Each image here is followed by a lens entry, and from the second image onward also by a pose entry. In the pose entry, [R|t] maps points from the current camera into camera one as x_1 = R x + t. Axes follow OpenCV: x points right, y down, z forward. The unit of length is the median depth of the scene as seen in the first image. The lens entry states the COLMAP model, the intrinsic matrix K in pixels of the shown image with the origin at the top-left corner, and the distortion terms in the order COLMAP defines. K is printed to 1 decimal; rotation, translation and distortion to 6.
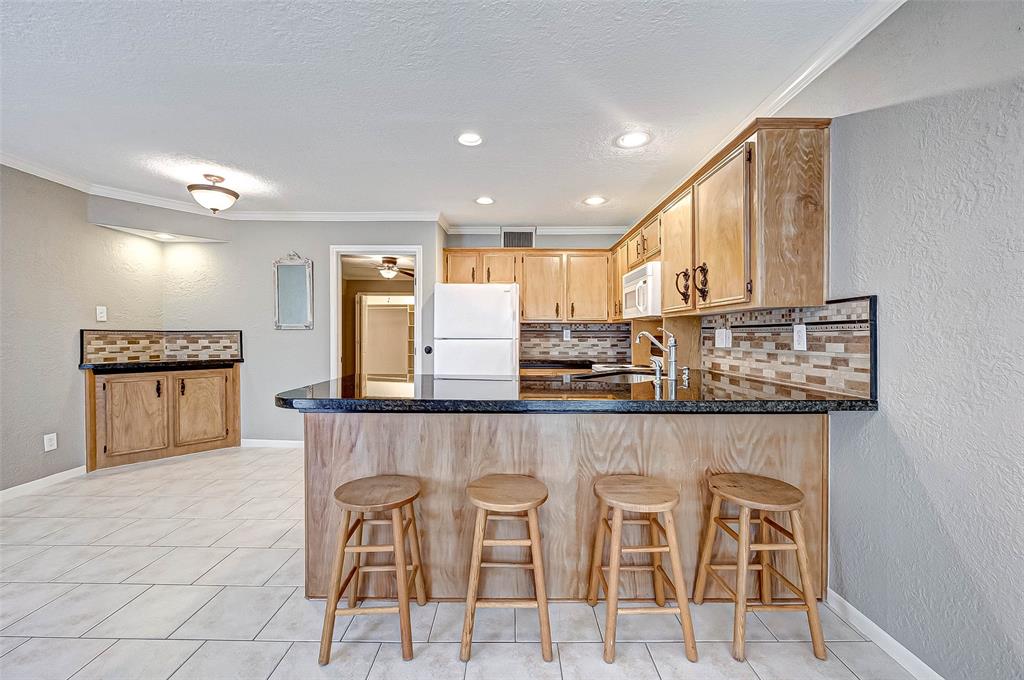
lens RADIAL K [[406.1, 0, 508.5], [0, 406.1, 338.2], [0, 0, 1]] dist [-0.001750, -0.000201]
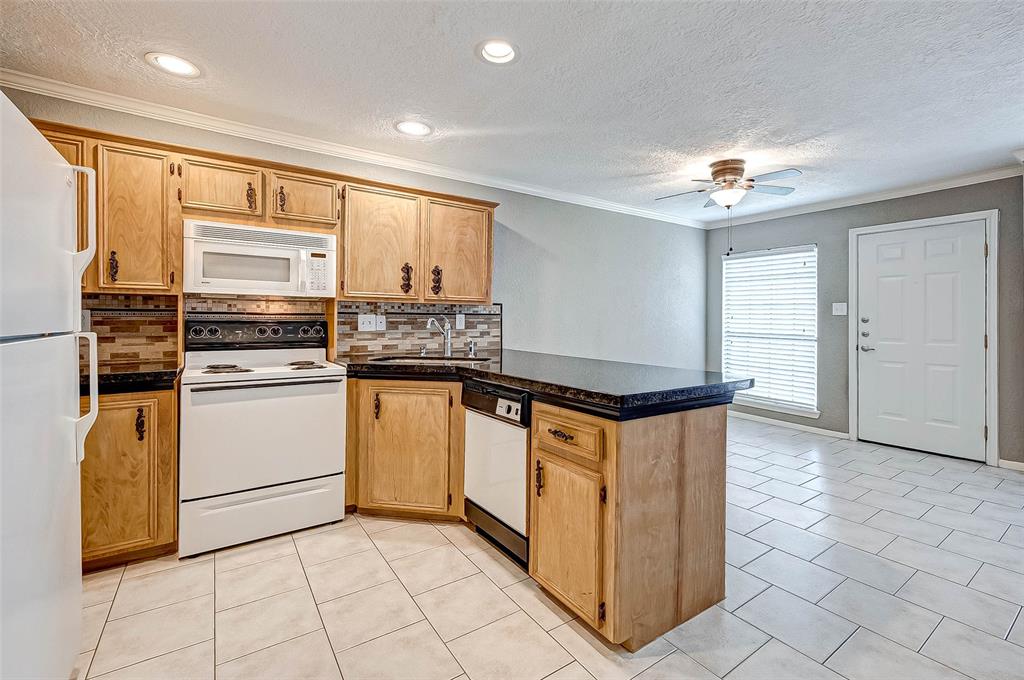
lens RADIAL K [[444.7, 0, 541.8], [0, 444.7, 318.6], [0, 0, 1]] dist [0.004488, -0.000693]
pose [[-0.583603, -0.004590, 0.812026, -0.584041], [-0.001768, 0.999989, 0.004381, -0.013759], [-0.812037, 0.001121, -0.583605, 1.034527]]
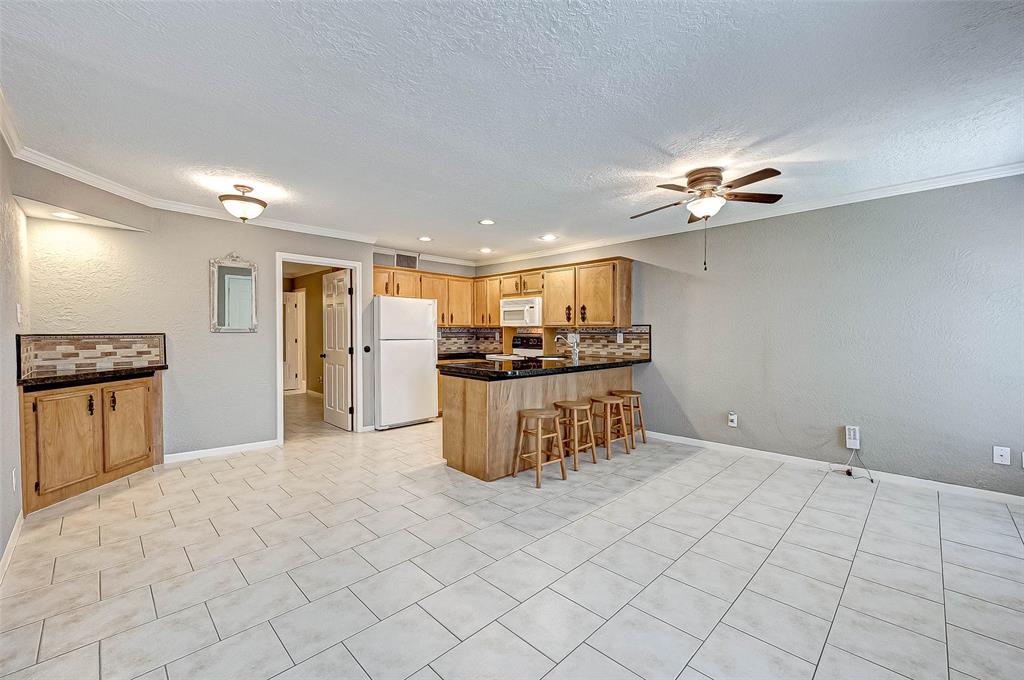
lens RADIAL K [[416.4, 0, 508.2], [0, 416.4, 341.4], [0, 0, 1]] dist [0.001480, 0.000133]
pose [[0.711658, -0.015067, 0.702364, -0.924696], [0.004153, 0.999843, 0.017240, -0.016950], [-0.702514, -0.009352, 0.711609, -0.213784]]
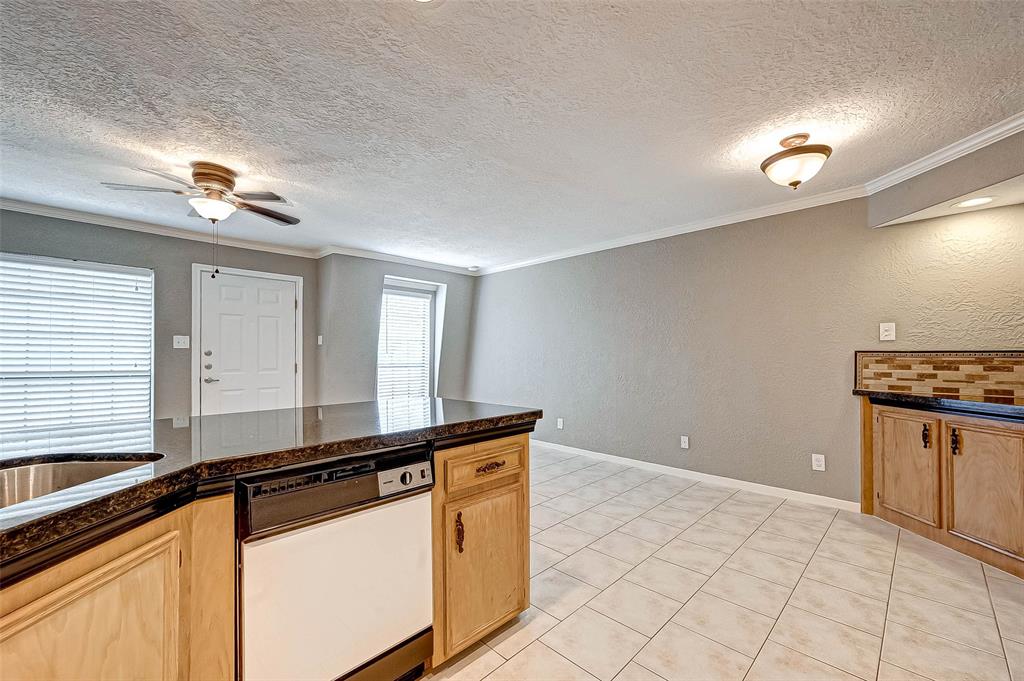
lens RADIAL K [[419.1, 0, 516.5], [0, 419.1, 350.8], [0, 0, 1]] dist [-0.003259, 0.000274]
pose [[-0.698959, -0.008917, -0.715106, 0.140976], [-0.006350, 0.999960, -0.006262, -0.011251], [0.715134, 0.000164, -0.698988, 1.083527]]
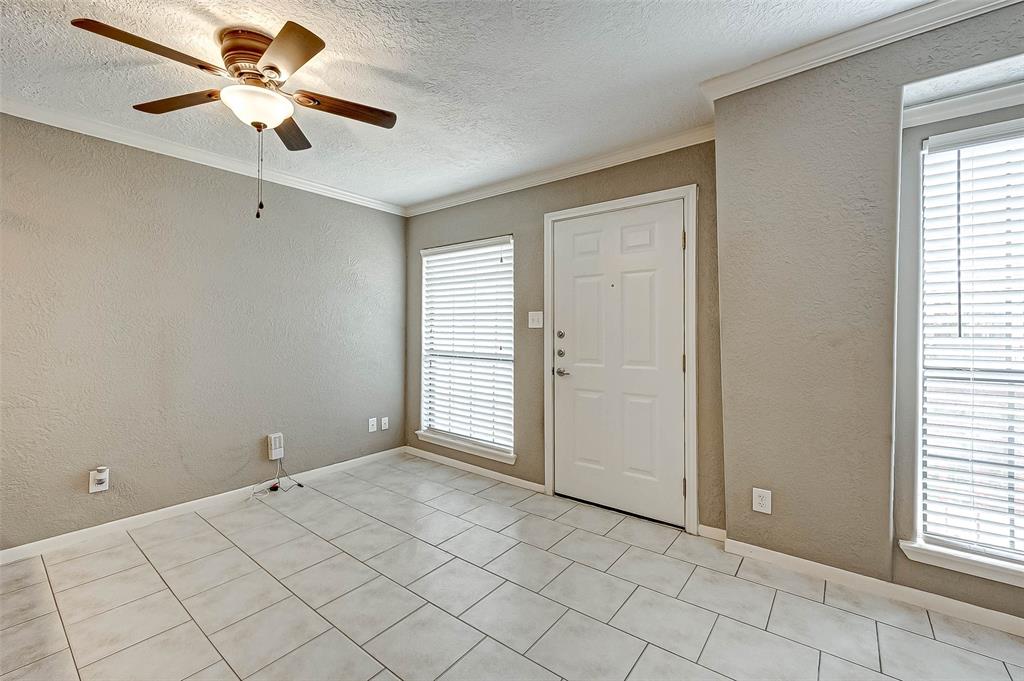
lens RADIAL K [[415.6, 0, 494.1], [0, 415.6, 330.2], [0, 0, 1]] dist [0.018093, -0.000099]
pose [[-0.778328, -0.001338, 0.627856, -0.539919], [0.000018, 0.999998, 0.002153, -0.016667], [-0.627857, 0.001687, -0.778327, 0.349335]]
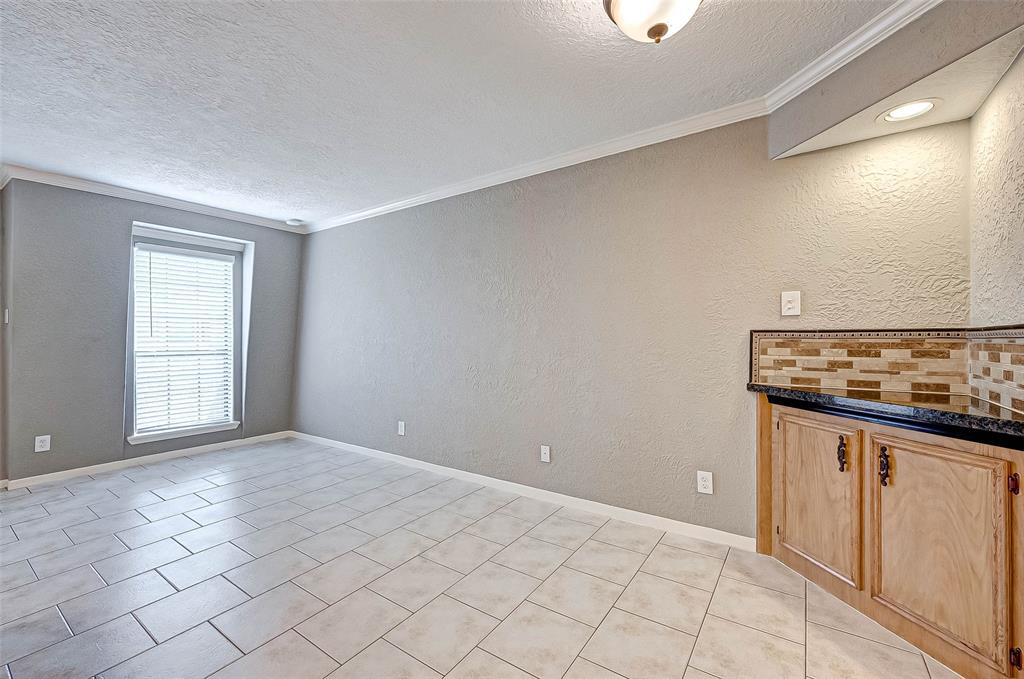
lens RADIAL K [[426.3, 0, 511.8], [0, 426.3, 340.5], [0, 0, 1]] dist [-0.000782, -0.000165]
pose [[-0.565881, 0.007809, -0.824450, -0.259875], [-0.001729, 0.999942, 0.010659, -0.011727], [0.824485, 0.007457, -0.565835, 1.044032]]
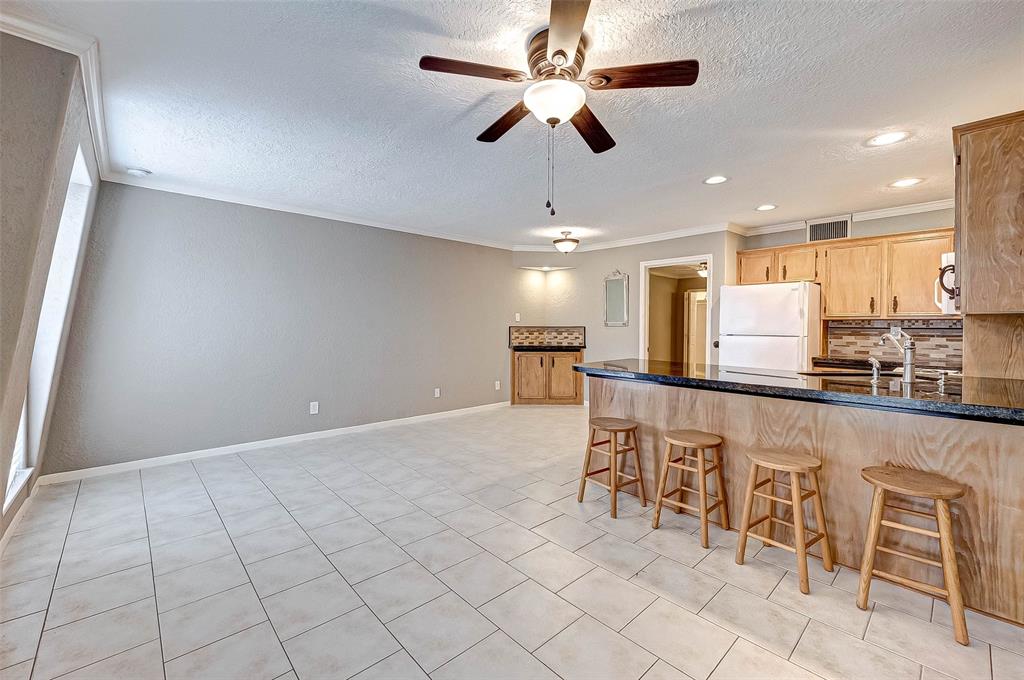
lens RADIAL K [[415.9, 0, 516.2], [0, 415.9, 331.4], [0, 0, 1]] dist [0.000292, -0.000099]
pose [[0.688567, 0.012951, -0.725057, 0.315736], [-0.009967, 0.999915, 0.008395, -0.014350], [0.725105, 0.001446, 0.688637, -0.260639]]
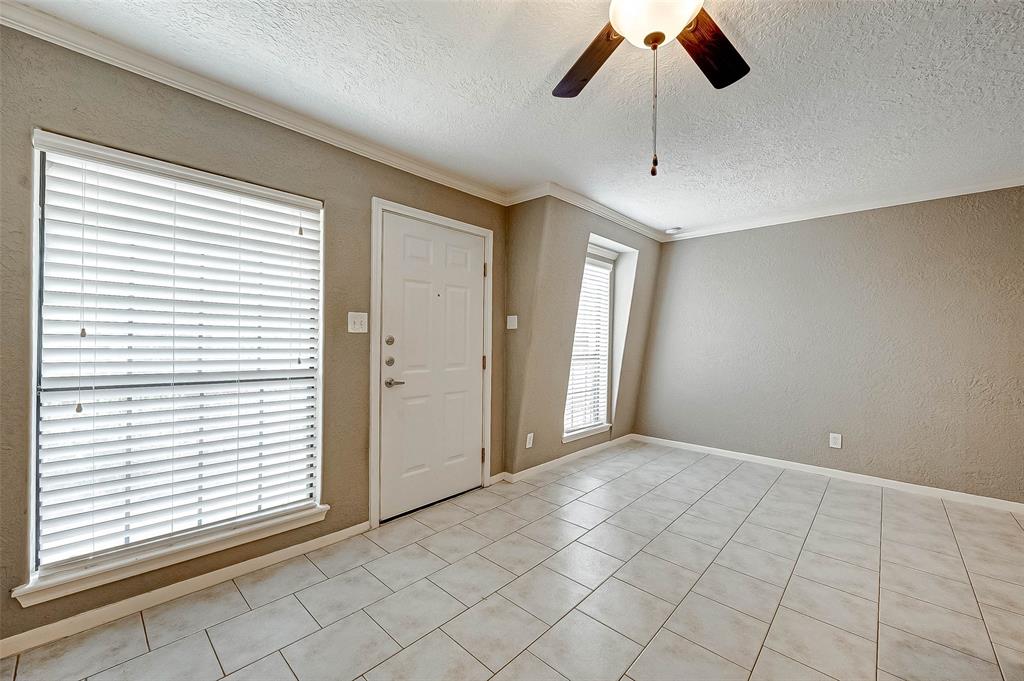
lens RADIAL K [[421.7, 0, 537.2], [0, 421.7, 339.3], [0, 0, 1]] dist [0.001960, 0.000197]
pose [[-0.656531, -0.007977, -0.754257, 0.308746], [-0.019003, 0.999802, 0.005968, -0.018675], [0.754060, 0.018251, -0.656552, 0.307913]]
